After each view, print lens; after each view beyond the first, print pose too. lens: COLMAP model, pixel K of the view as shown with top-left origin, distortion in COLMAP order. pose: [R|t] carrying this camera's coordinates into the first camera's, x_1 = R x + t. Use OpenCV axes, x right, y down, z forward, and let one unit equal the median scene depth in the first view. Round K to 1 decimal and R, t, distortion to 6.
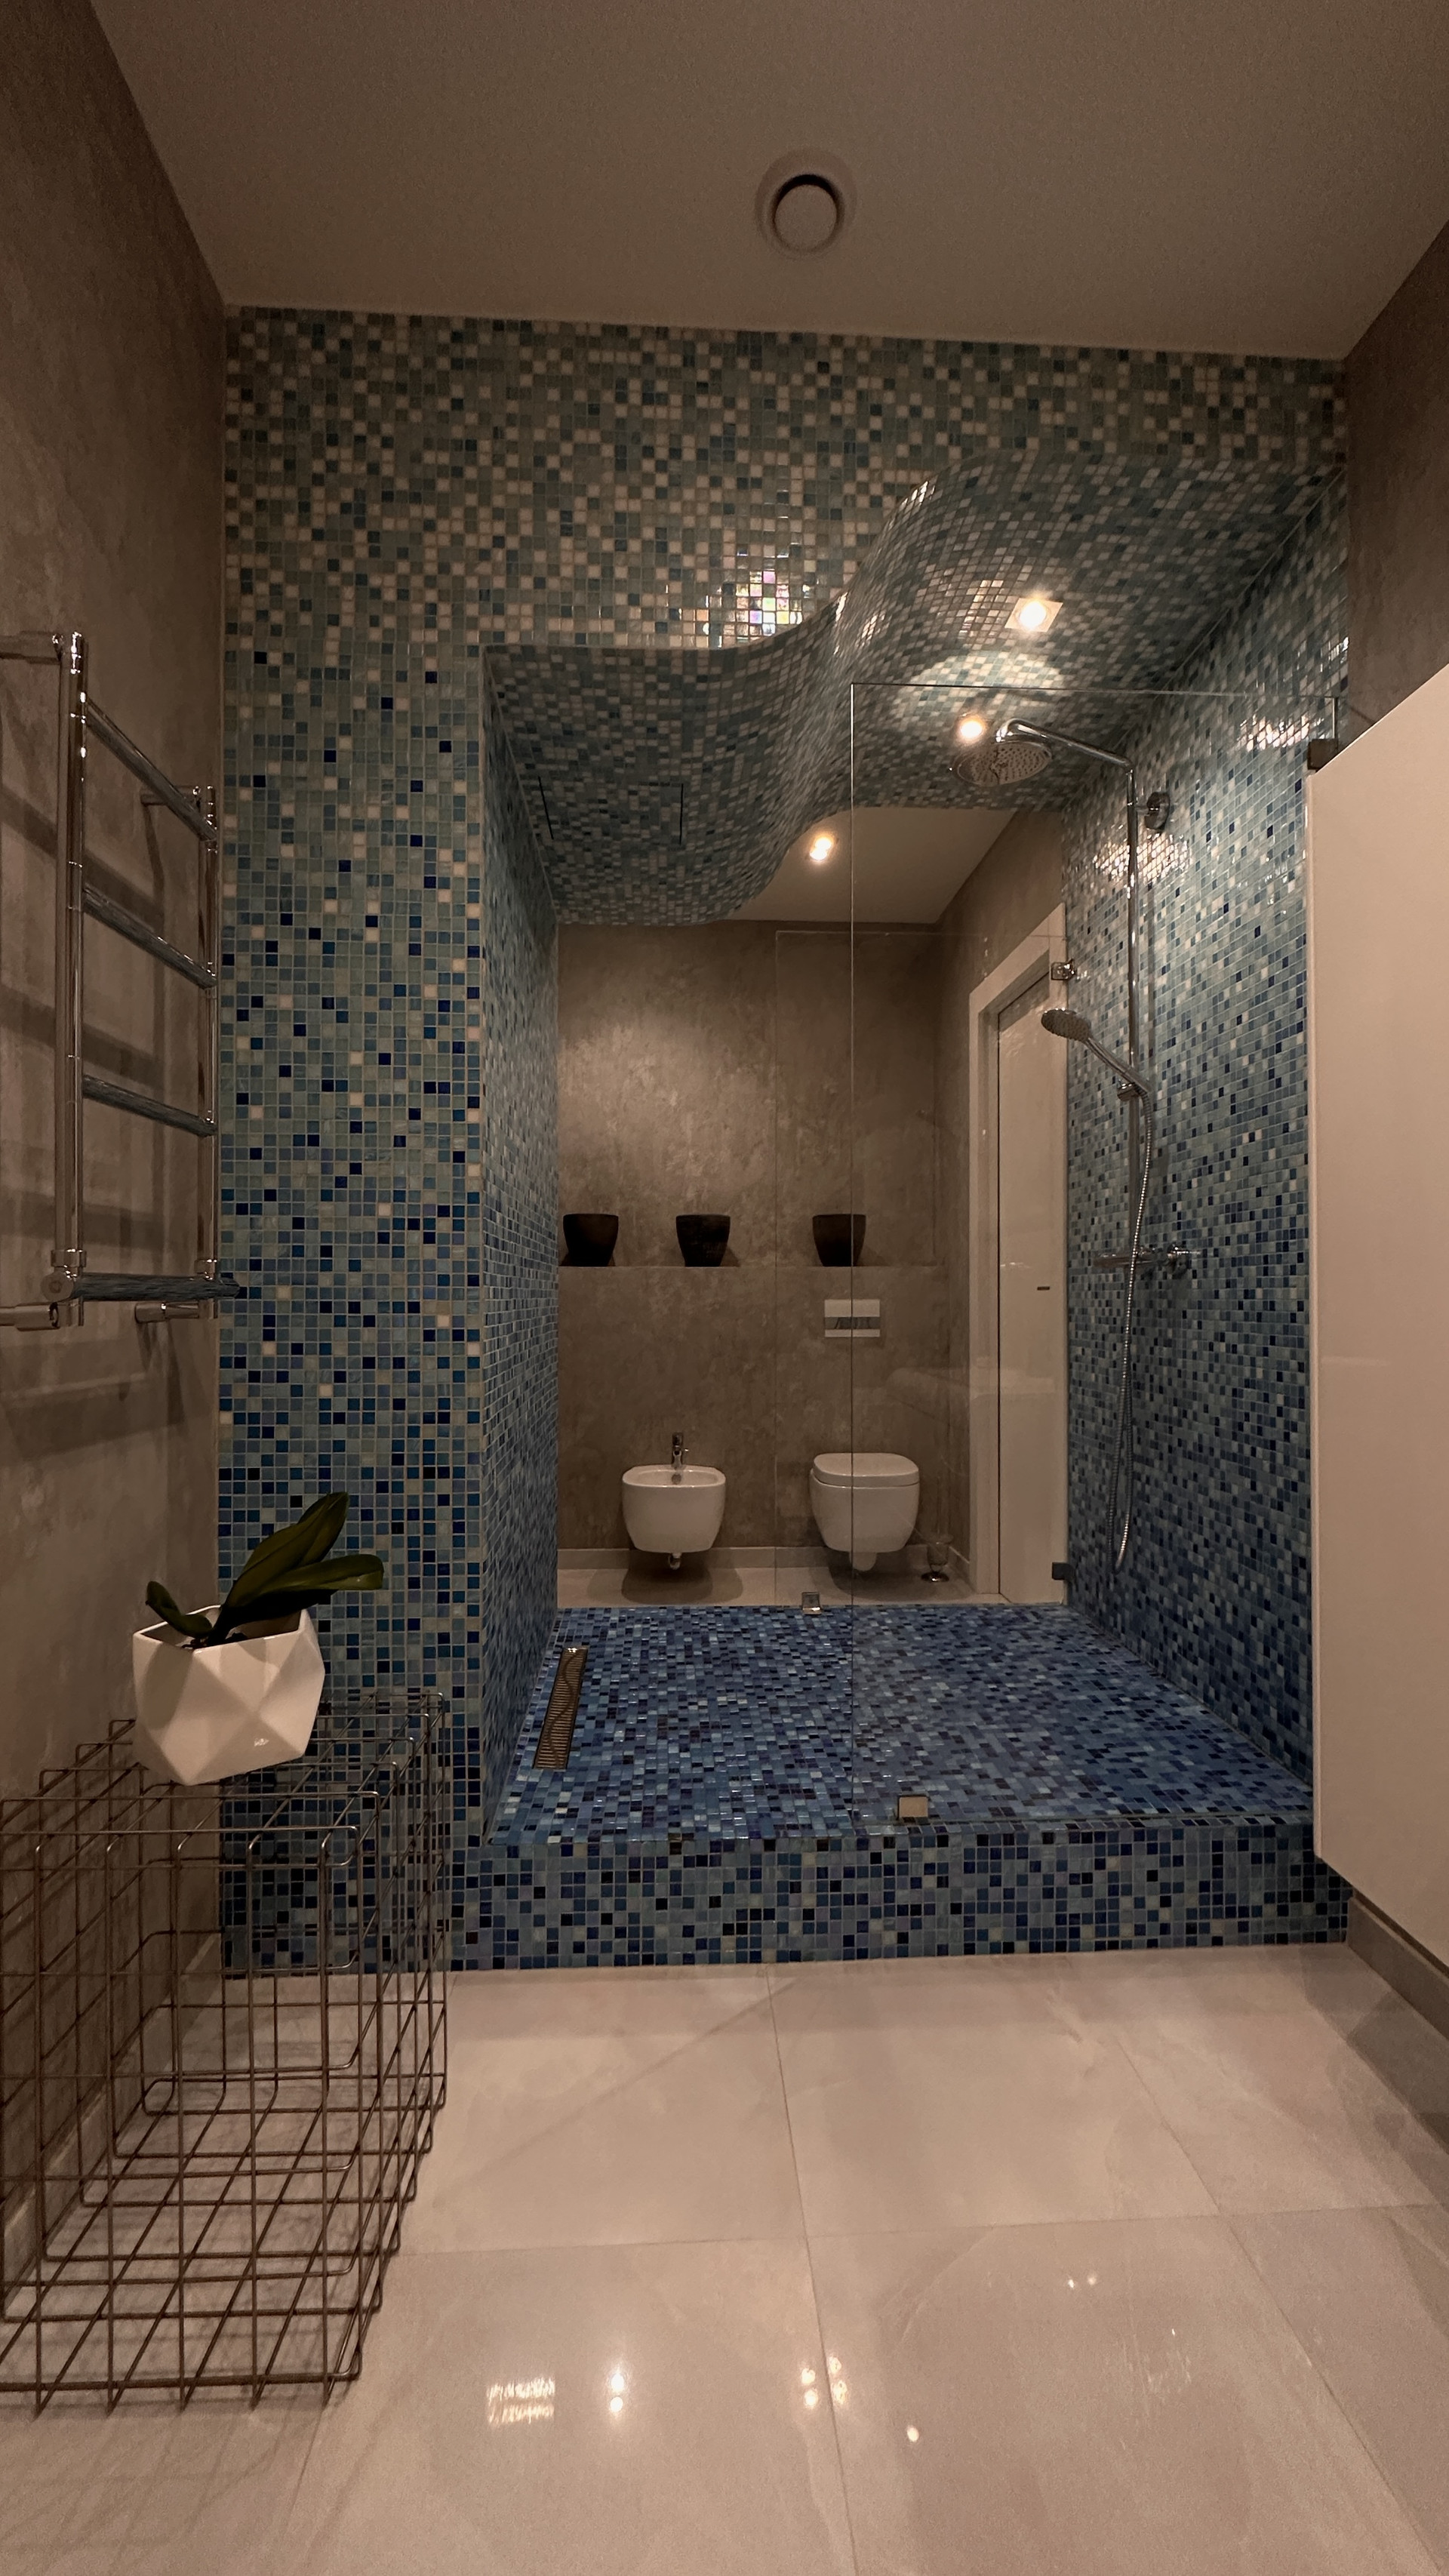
lens RADIAL K [[1031.0, 0, 724.5], [0, 1031.0, 1288.0], [0, 0, 1]] dist [-0.003060, 0.000951]
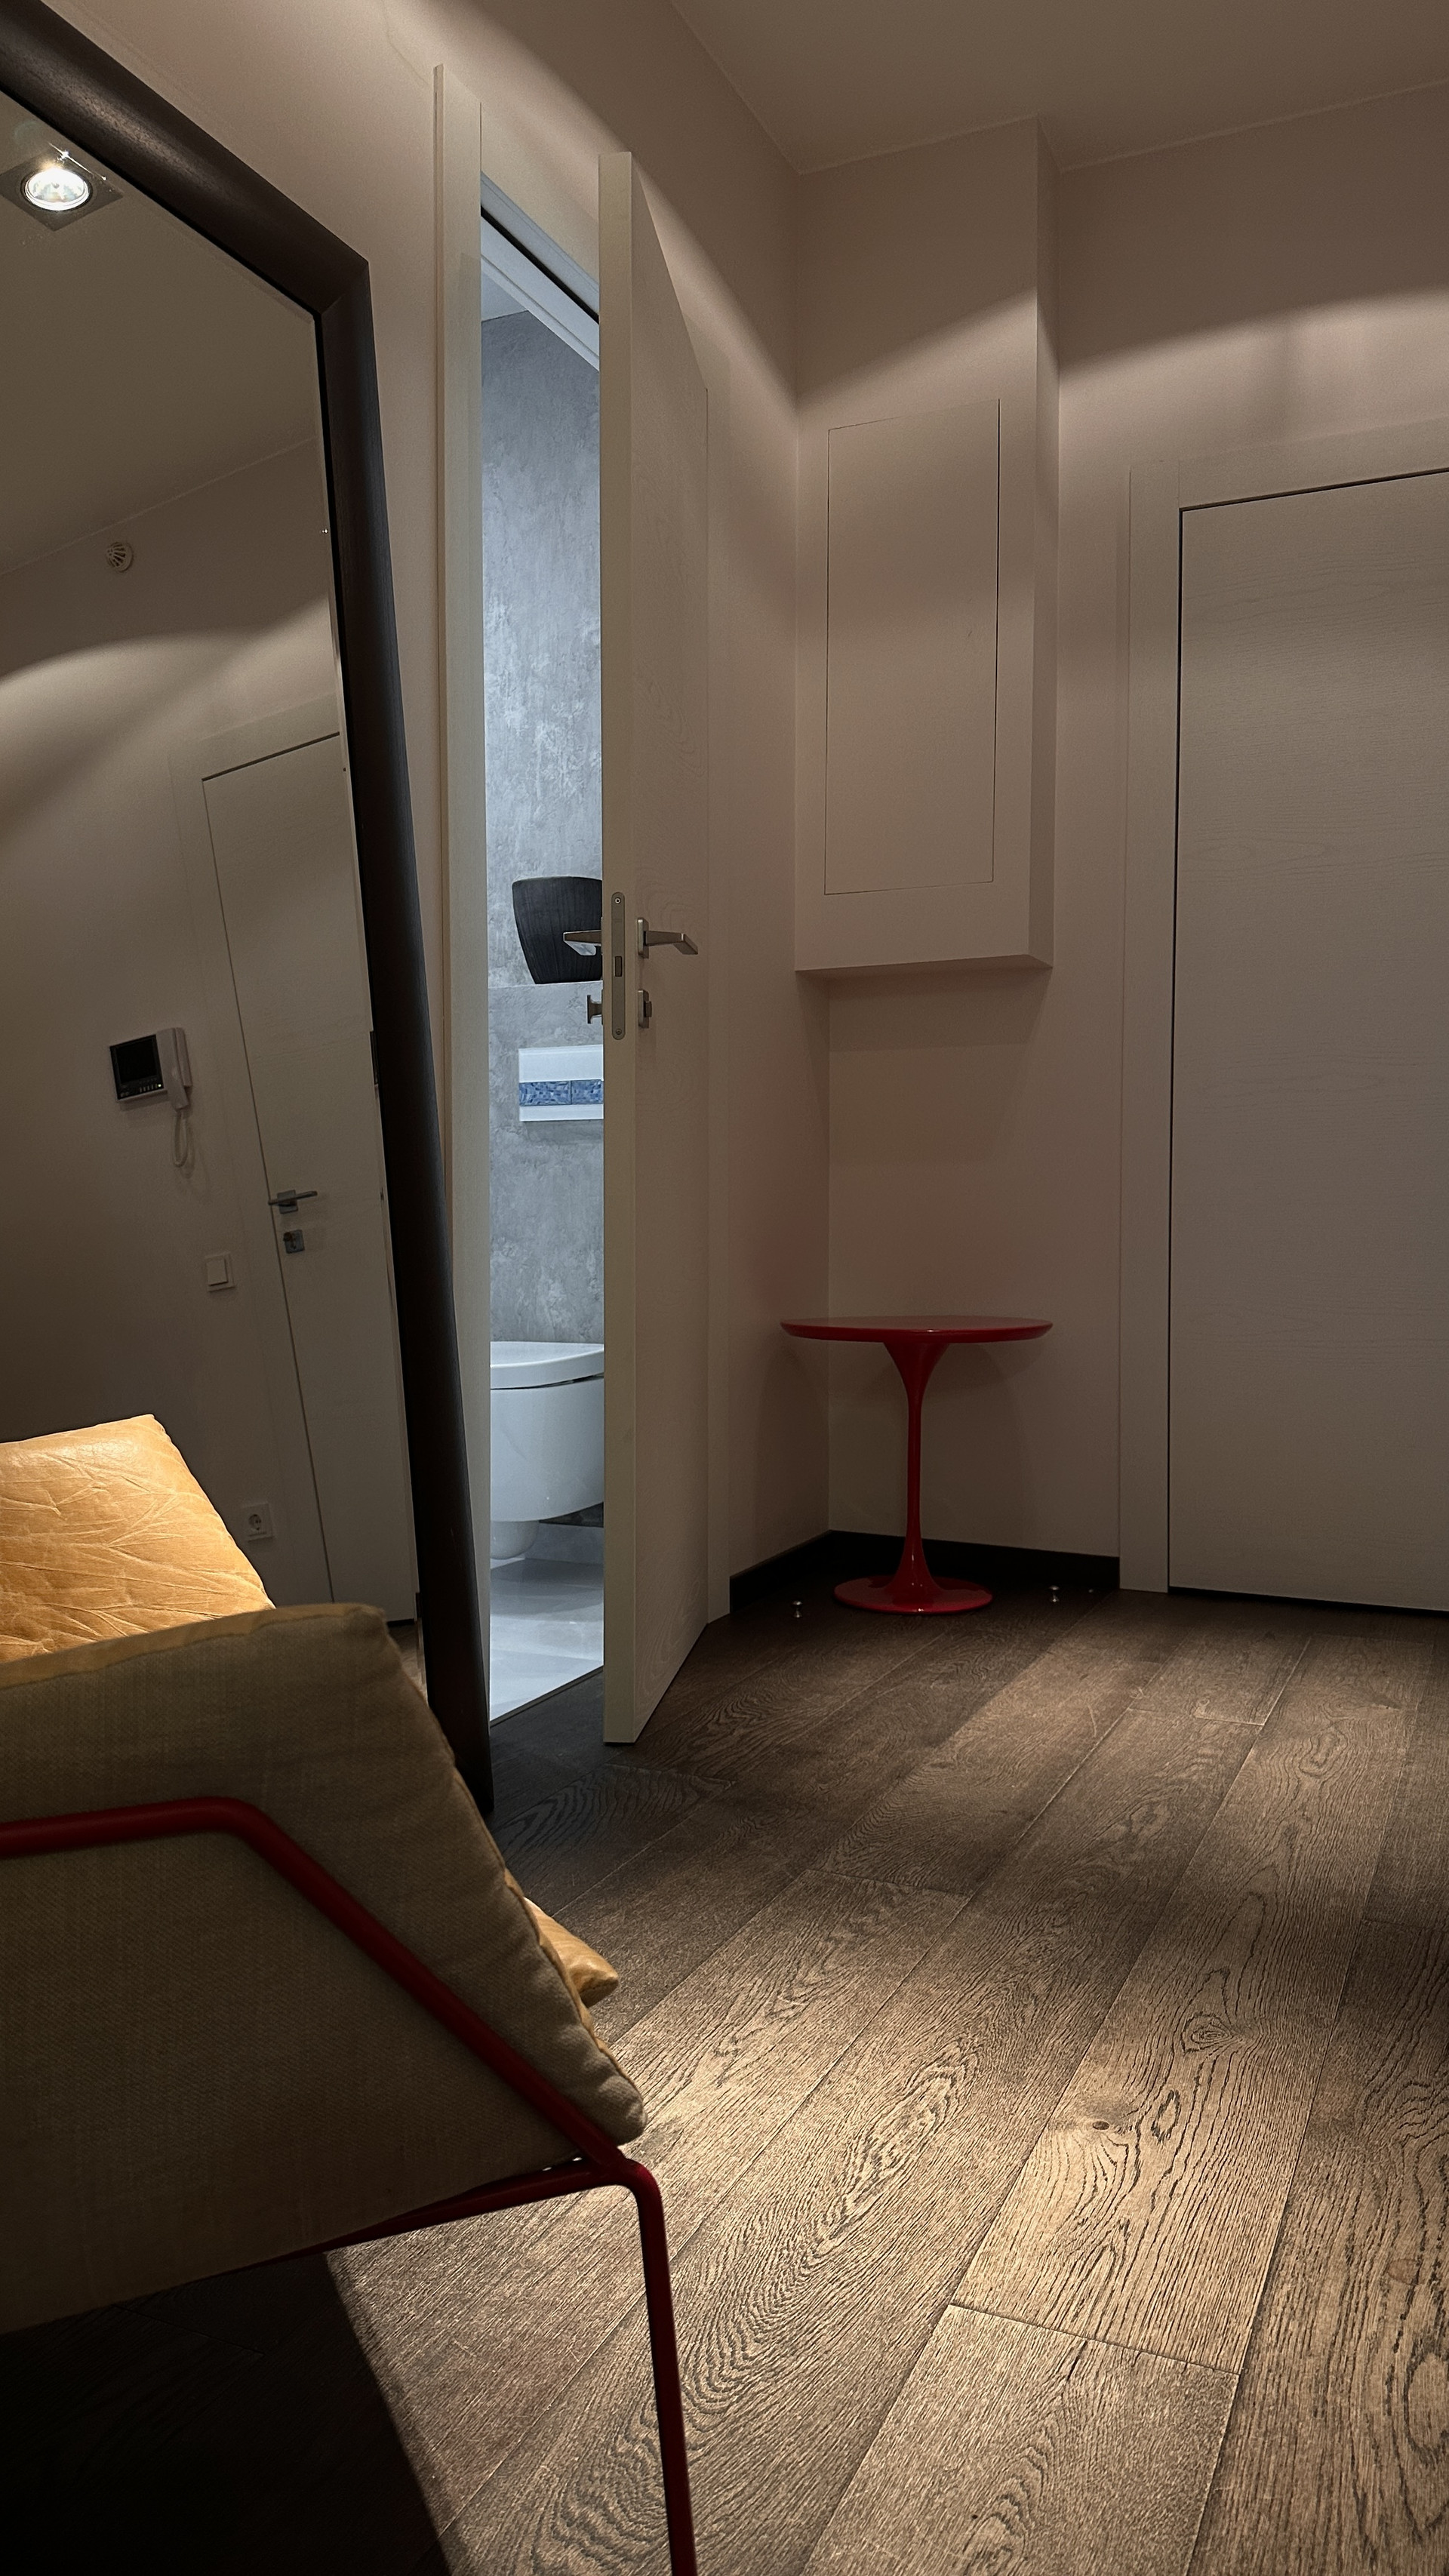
lens RADIAL K [[1821.0, 0, 724.5], [0, 1821.0, 1288.0], [0, 0, 1]] dist [0.066346, -0.068529]
pose [[0.887327, 0.018371, -0.460774, 1.382986], [0.006135, 0.998647, 0.051630, 0.190697], [0.461099, -0.048640, 0.886014, 0.514690]]
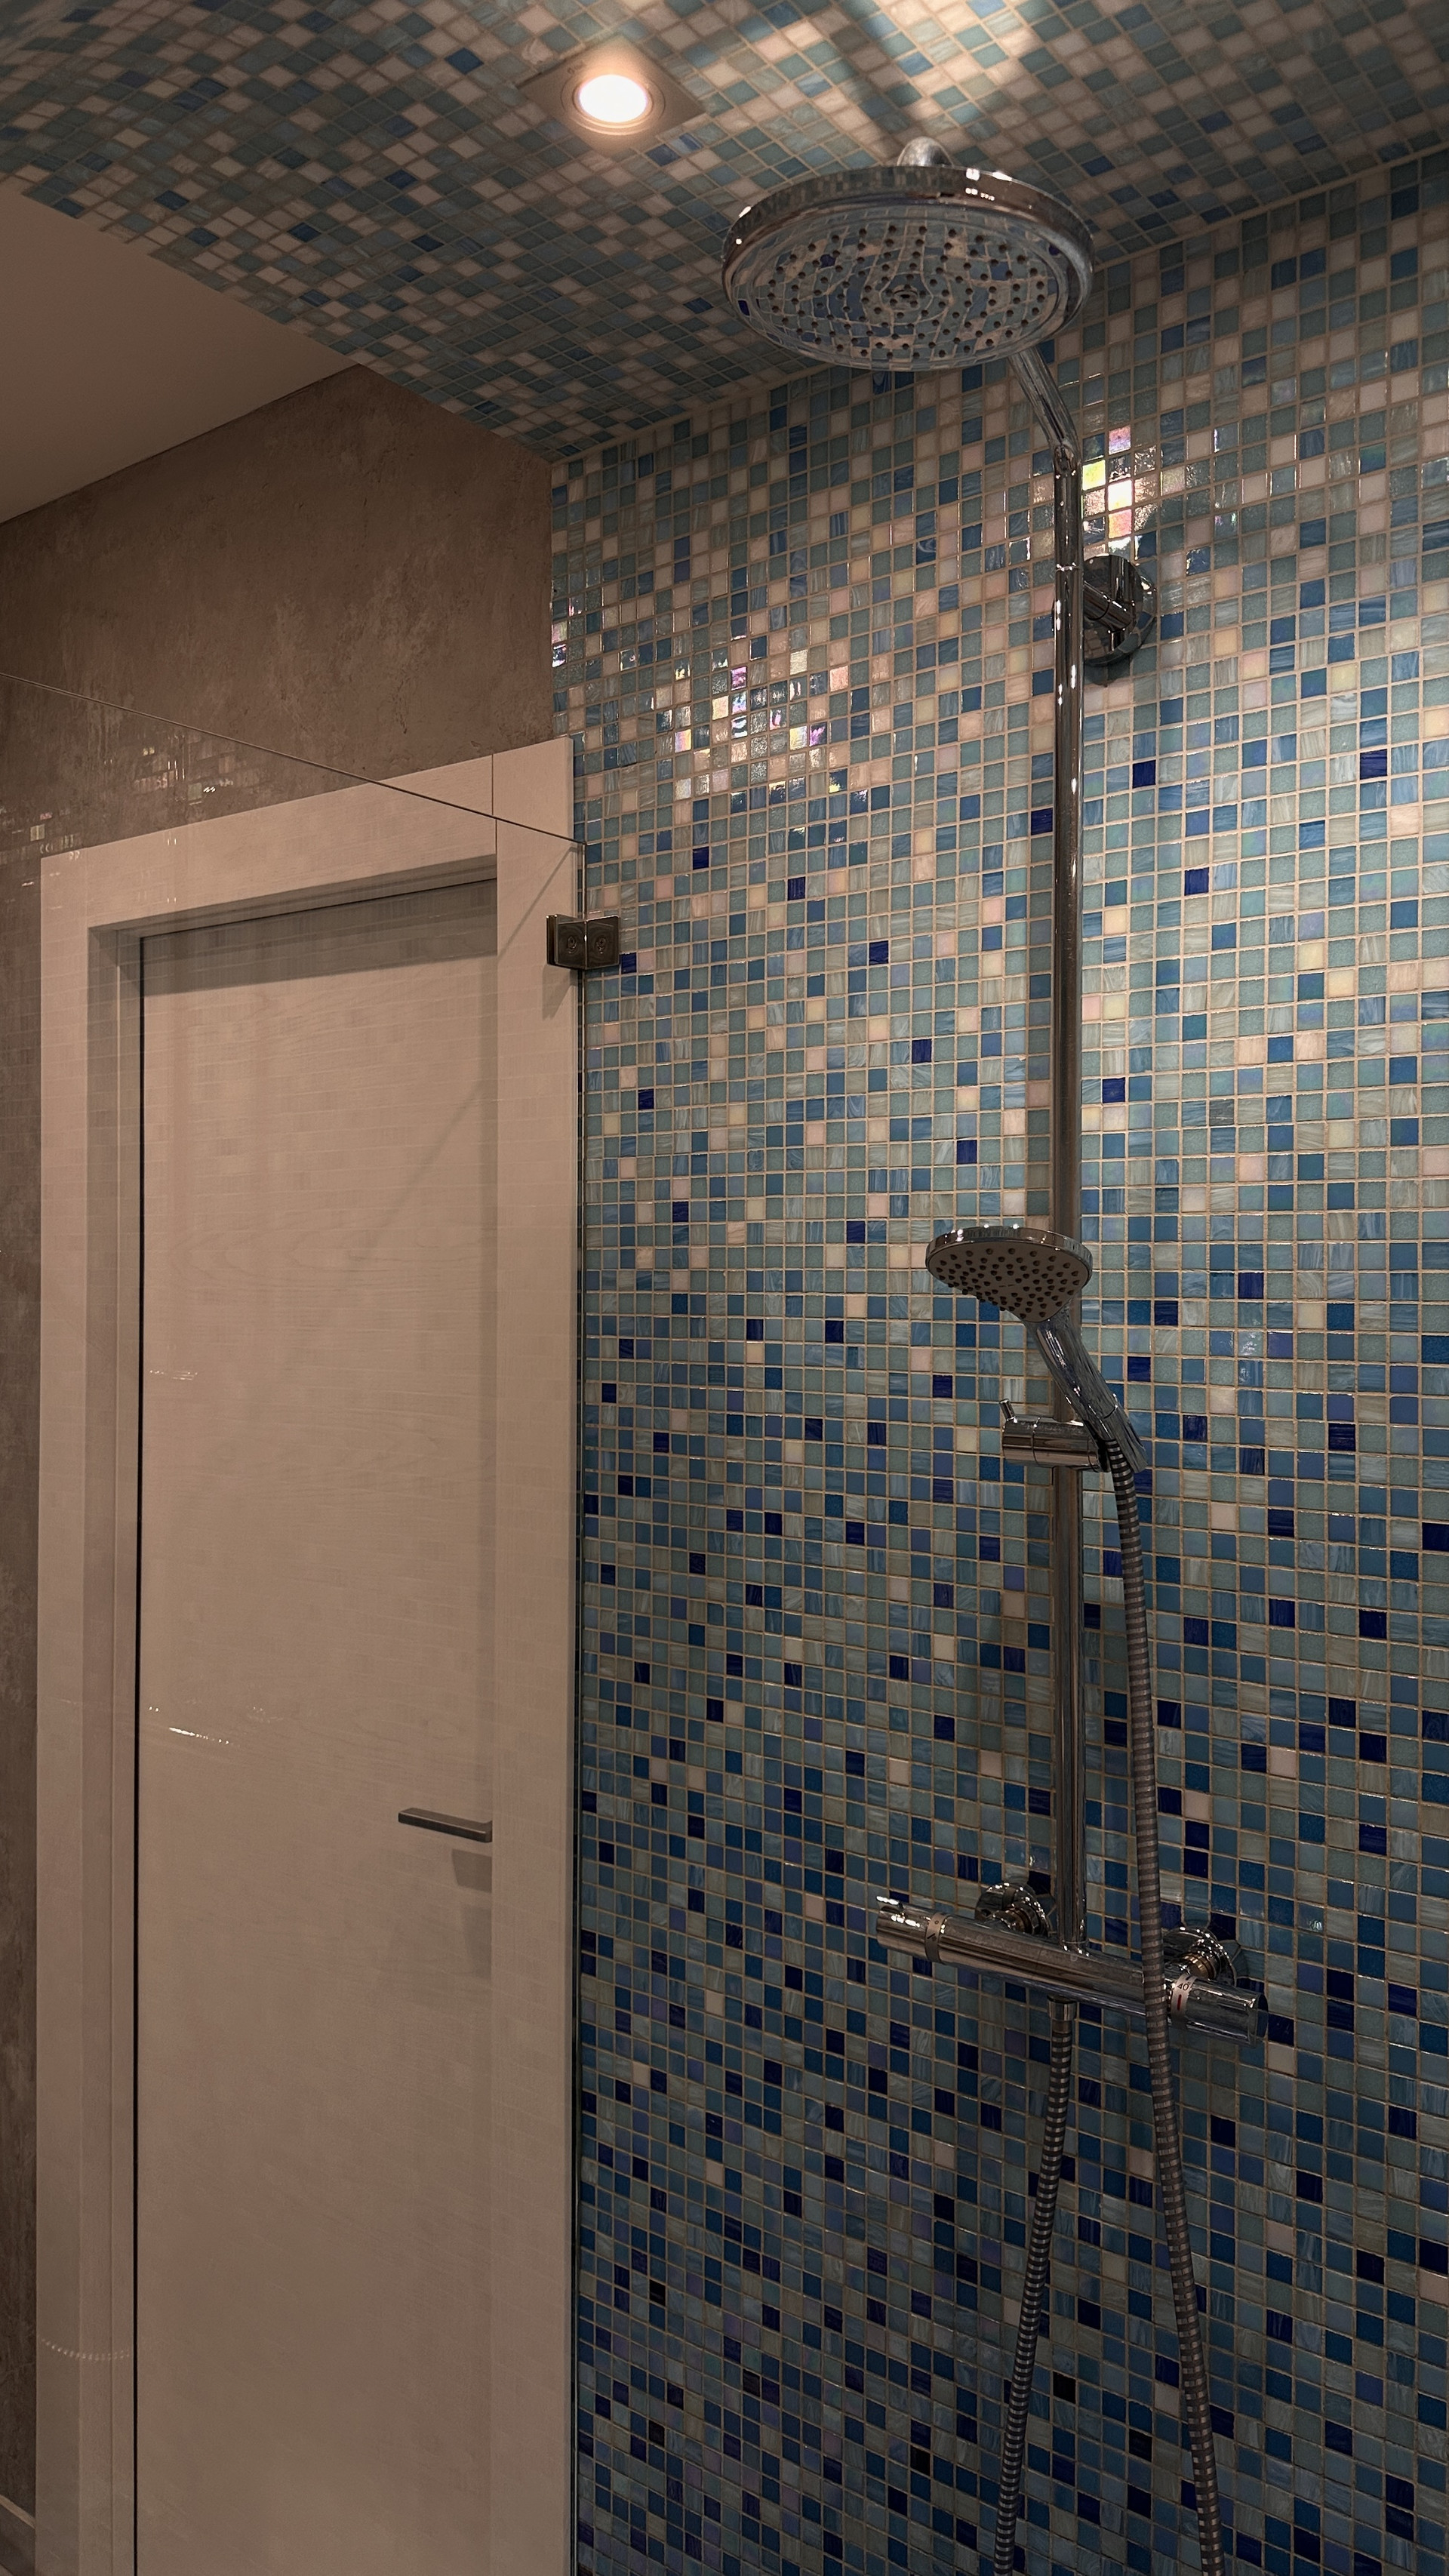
lens RADIAL K [[1799.2, 0, 728.5], [0, 1799.2, 1291.8], [0, 0, 1]] dist [0.155736, -0.324430]
pose [[0.653243, 0.005123, 0.757131, -0.150863], [-0.015759, 0.999852, 0.006831, -0.315858], [-0.756985, -0.016394, 0.653227, 0.910140]]
